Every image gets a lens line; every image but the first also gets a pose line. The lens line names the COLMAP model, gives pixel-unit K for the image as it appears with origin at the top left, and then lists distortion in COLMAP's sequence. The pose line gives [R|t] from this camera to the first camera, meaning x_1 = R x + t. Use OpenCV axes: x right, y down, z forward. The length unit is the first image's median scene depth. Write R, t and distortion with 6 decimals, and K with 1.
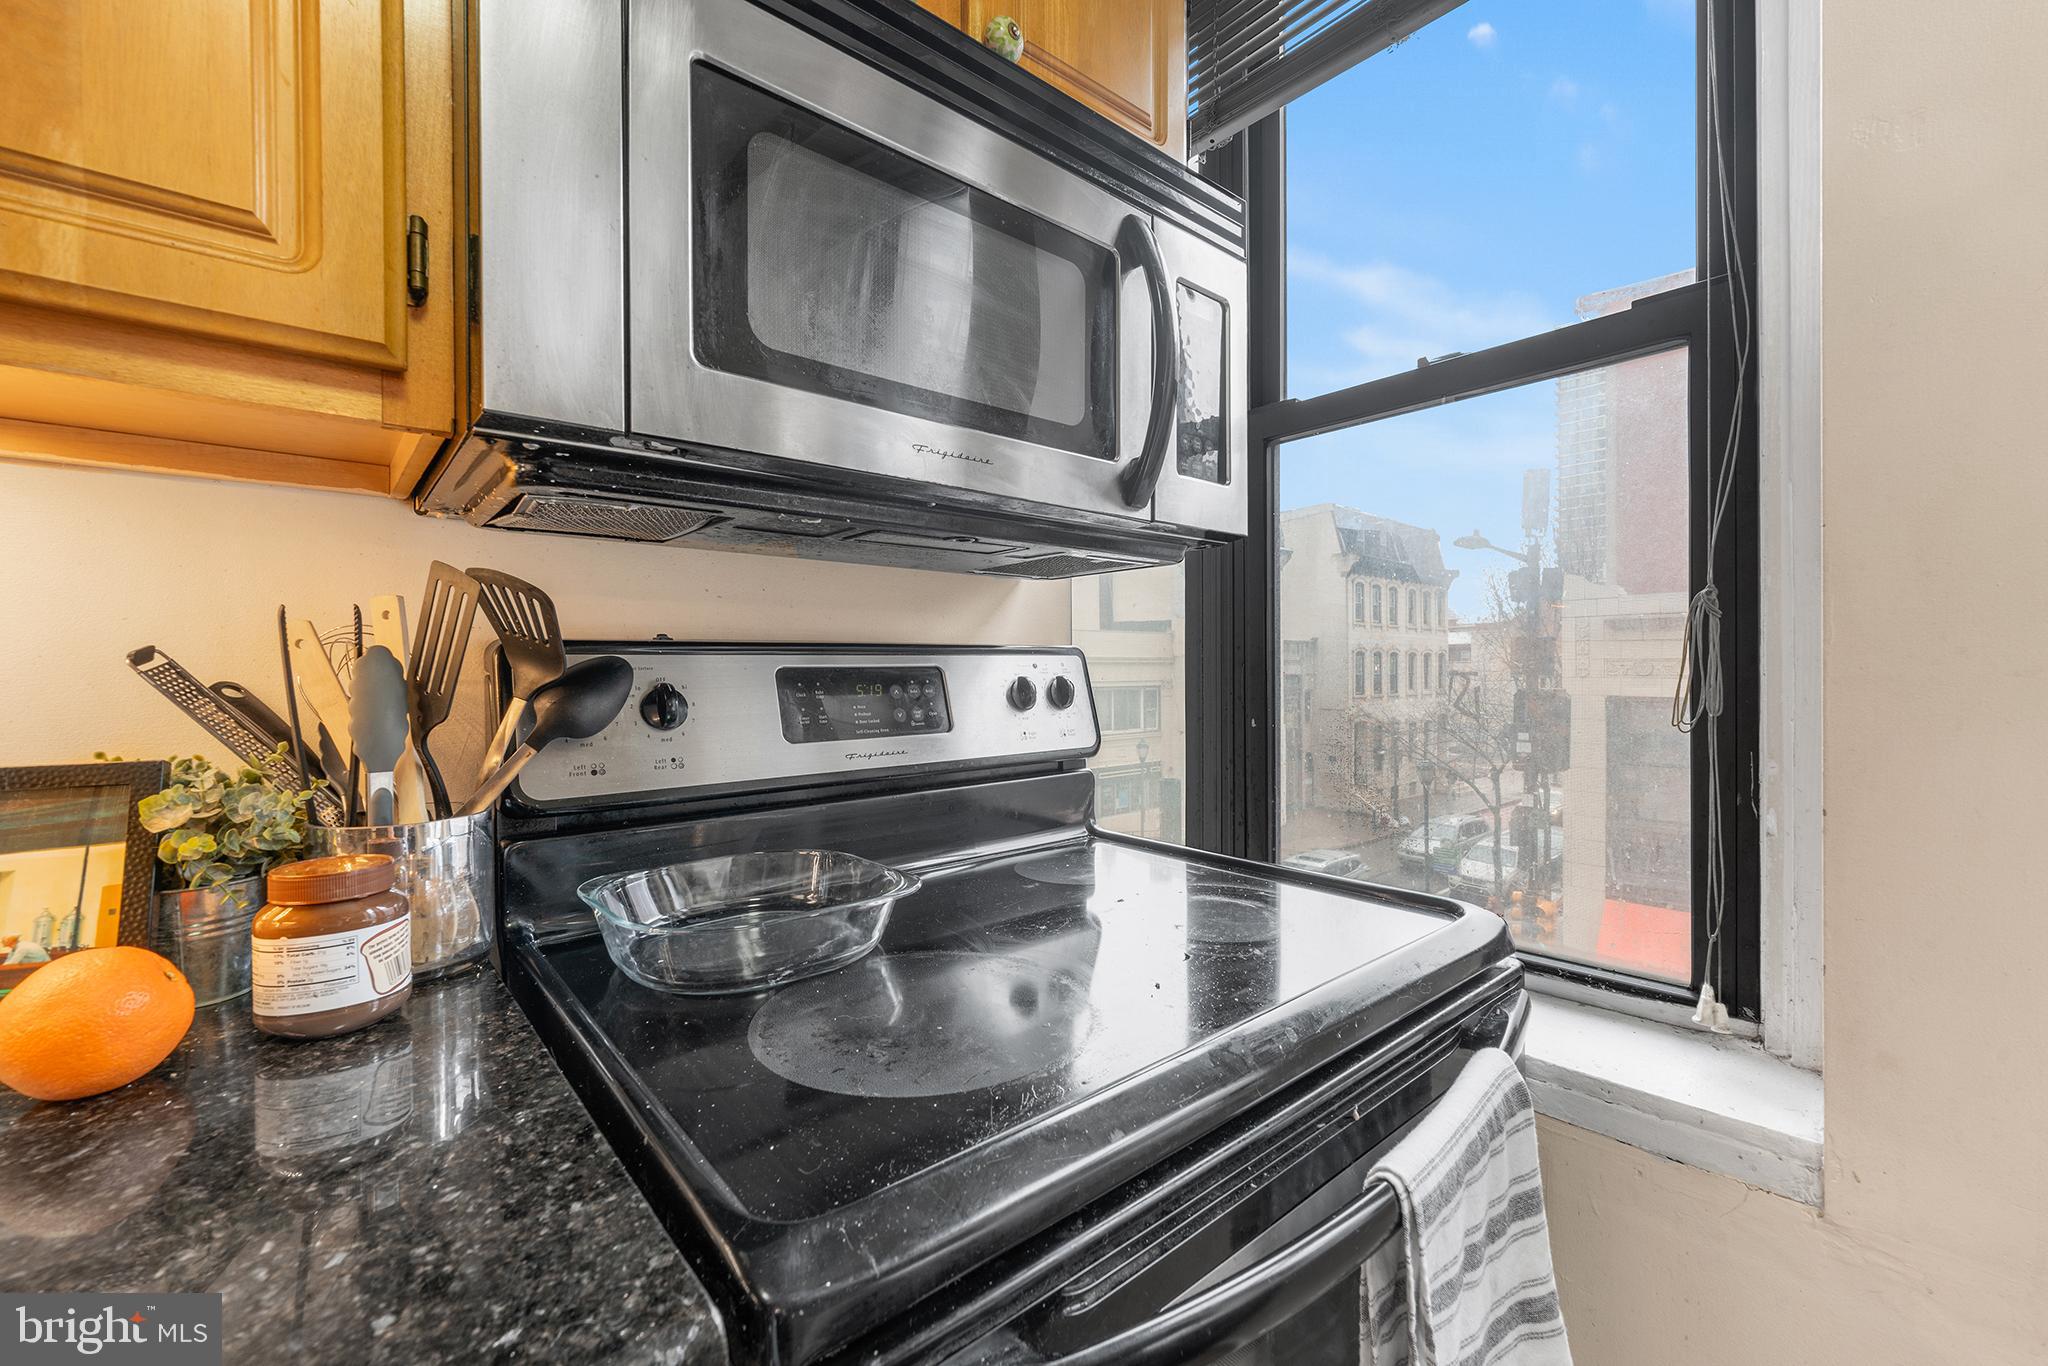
lens RADIAL K [[839.9, 0, 1018.2], [0, 839.9, 677.2], [0, 0, 1]] dist [-0.001052, -0.000194]
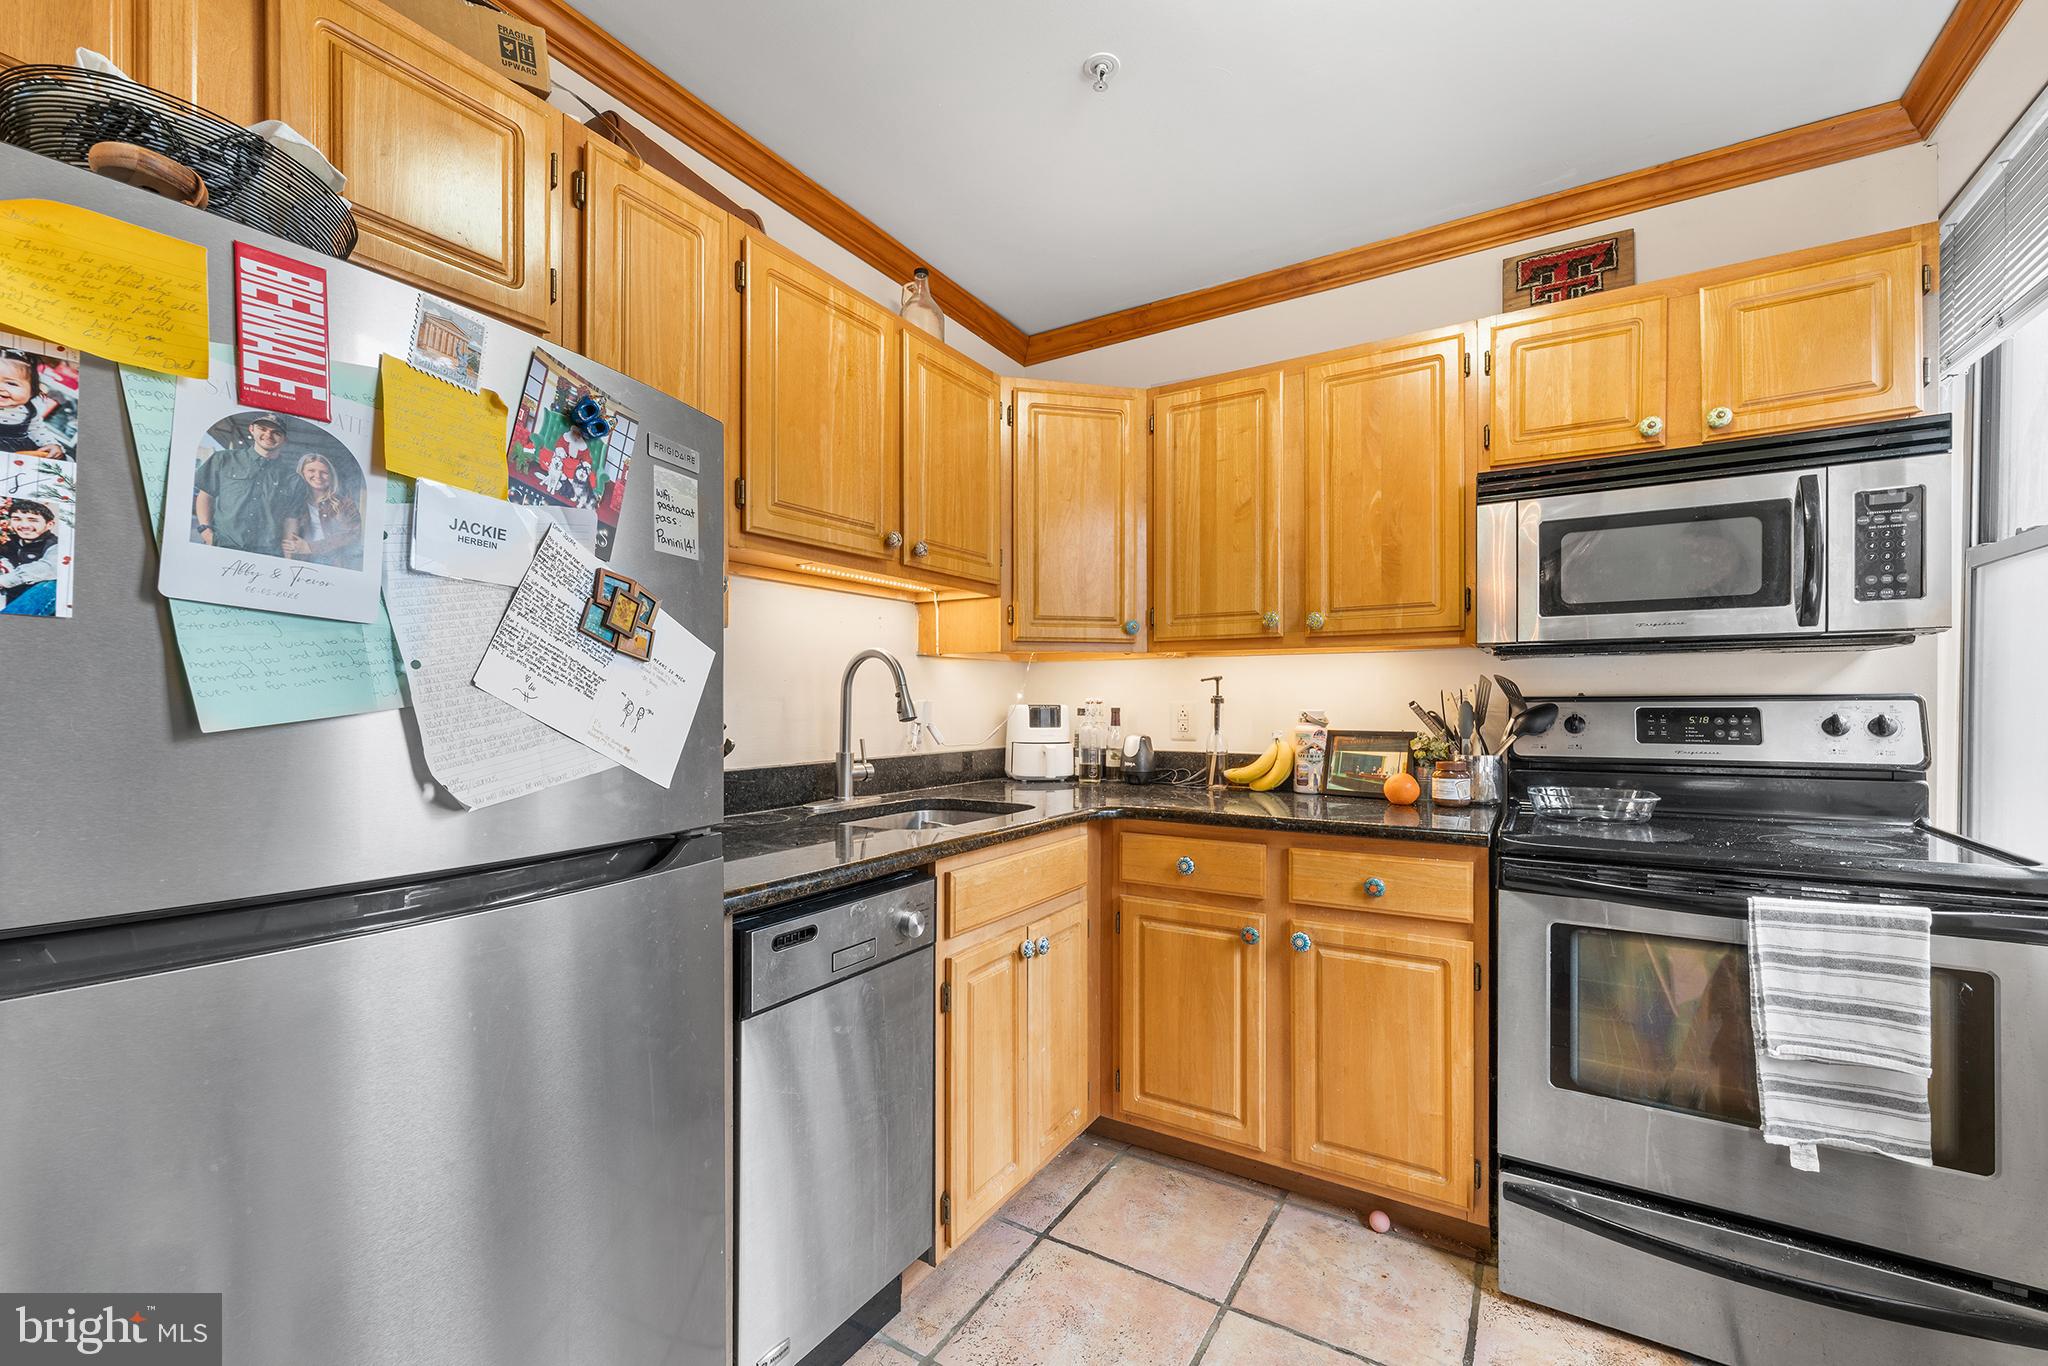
lens RADIAL K [[841.2, 0, 1017.5], [0, 841.2, 707.0], [0, 0, 1]] dist [-0.000160, -0.000801]
pose [[0.305542, 0.012926, -0.952091, 1.598805], [-0.009357, 0.999900, 0.010572, -0.027352], [0.952133, 0.005678, 0.305633, -1.463235]]
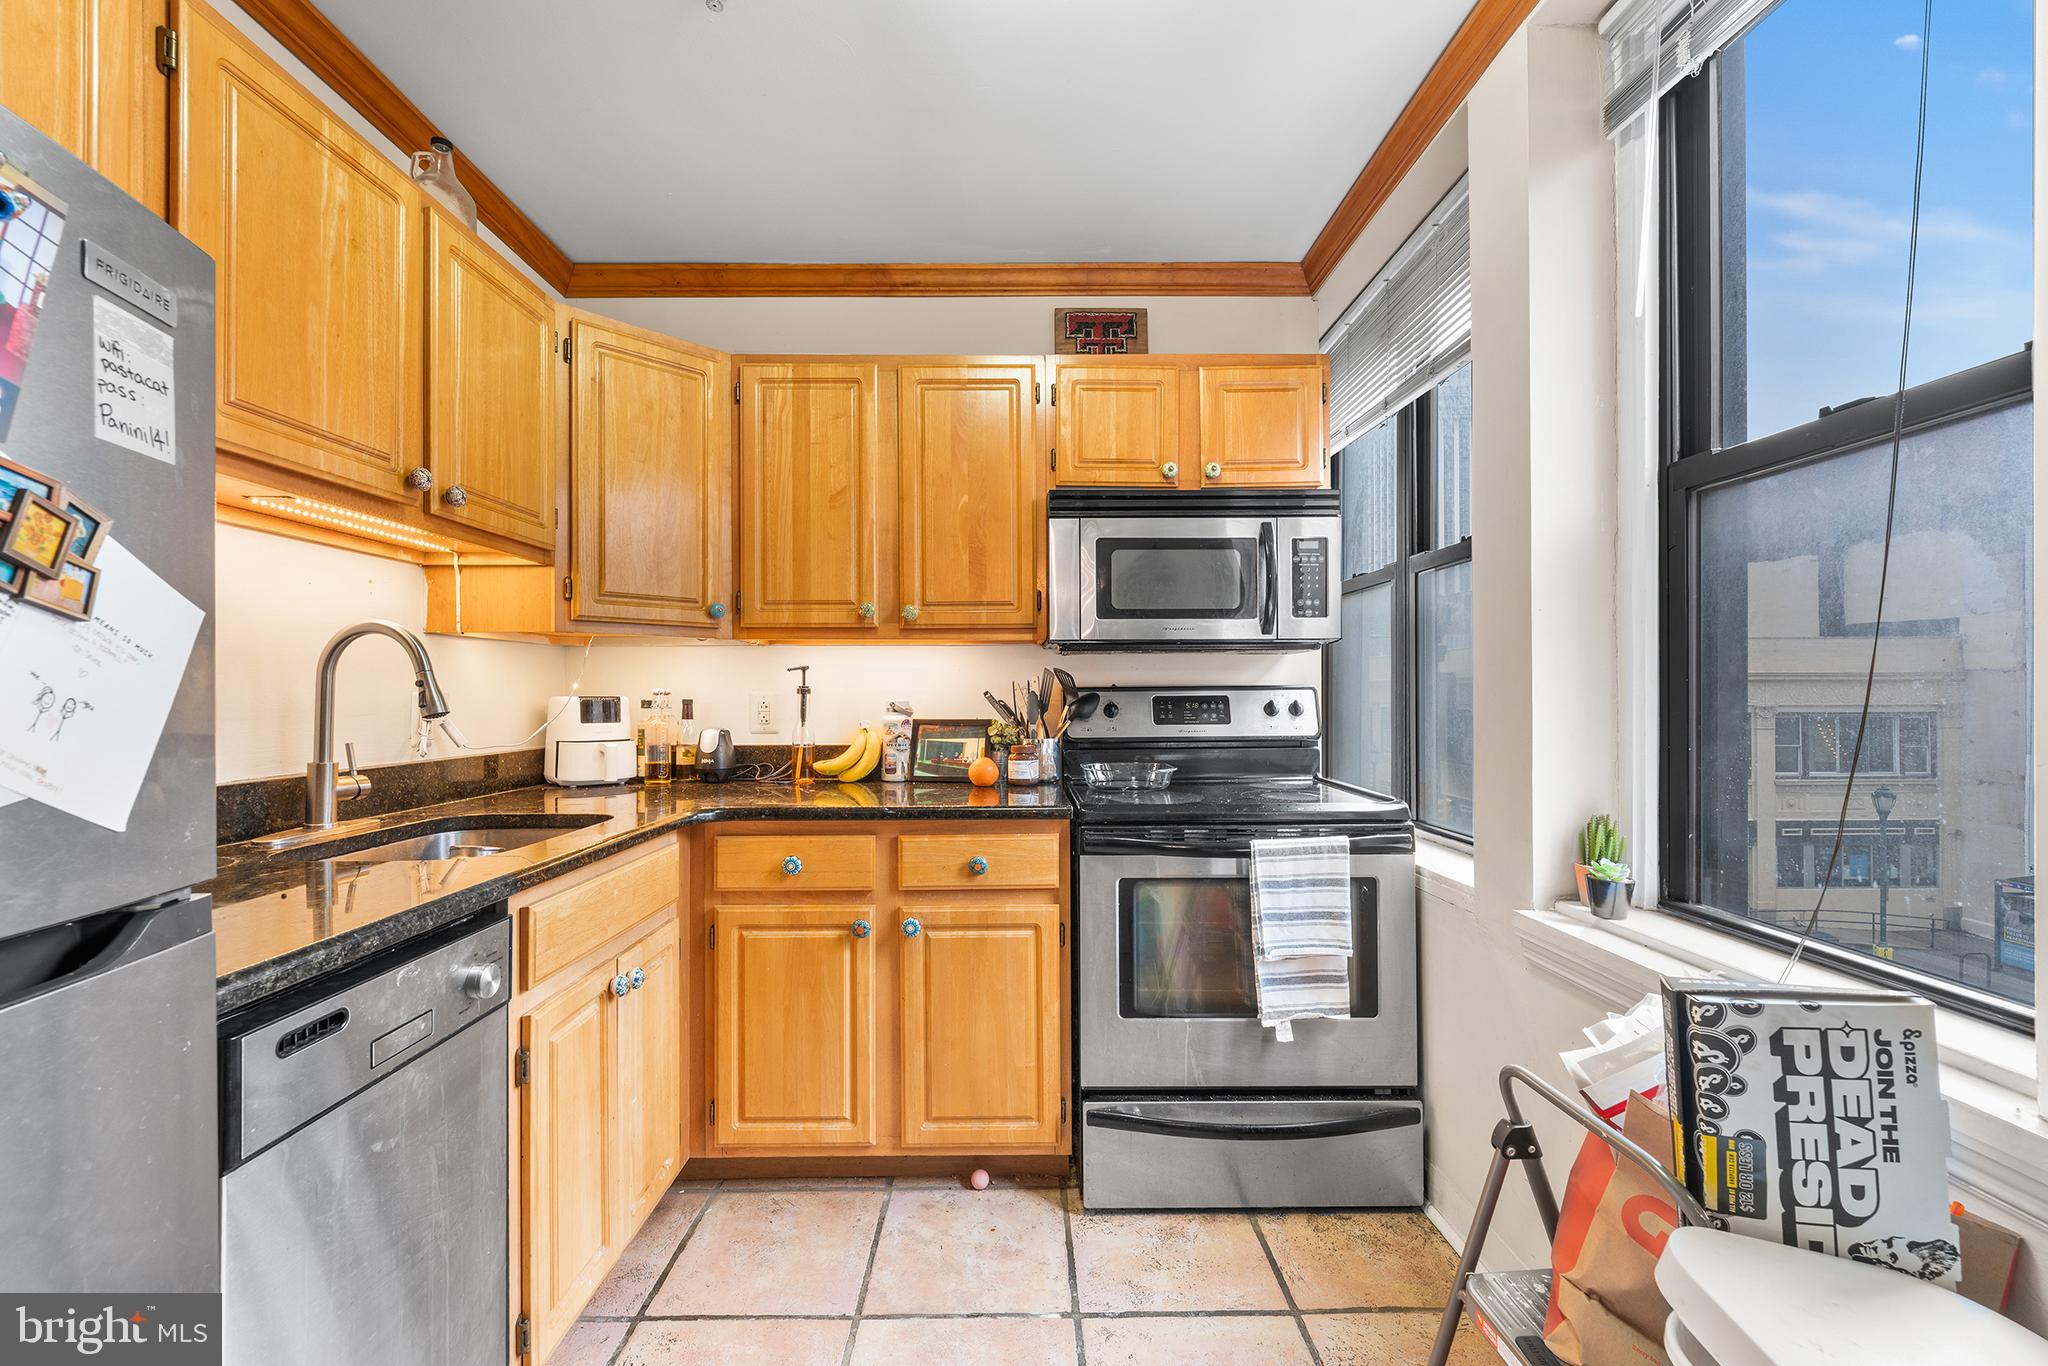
lens RADIAL K [[840.1, 0, 1017.2], [0, 840.1, 692.1], [0, 0, 1]] dist [-0.001237, -0.000471]
pose [[0.769222, 0.004073, -0.638969, 1.349800], [-0.007648, 0.999967, -0.002833, -0.017739], [0.638936, 0.007066, 0.769227, -1.647798]]
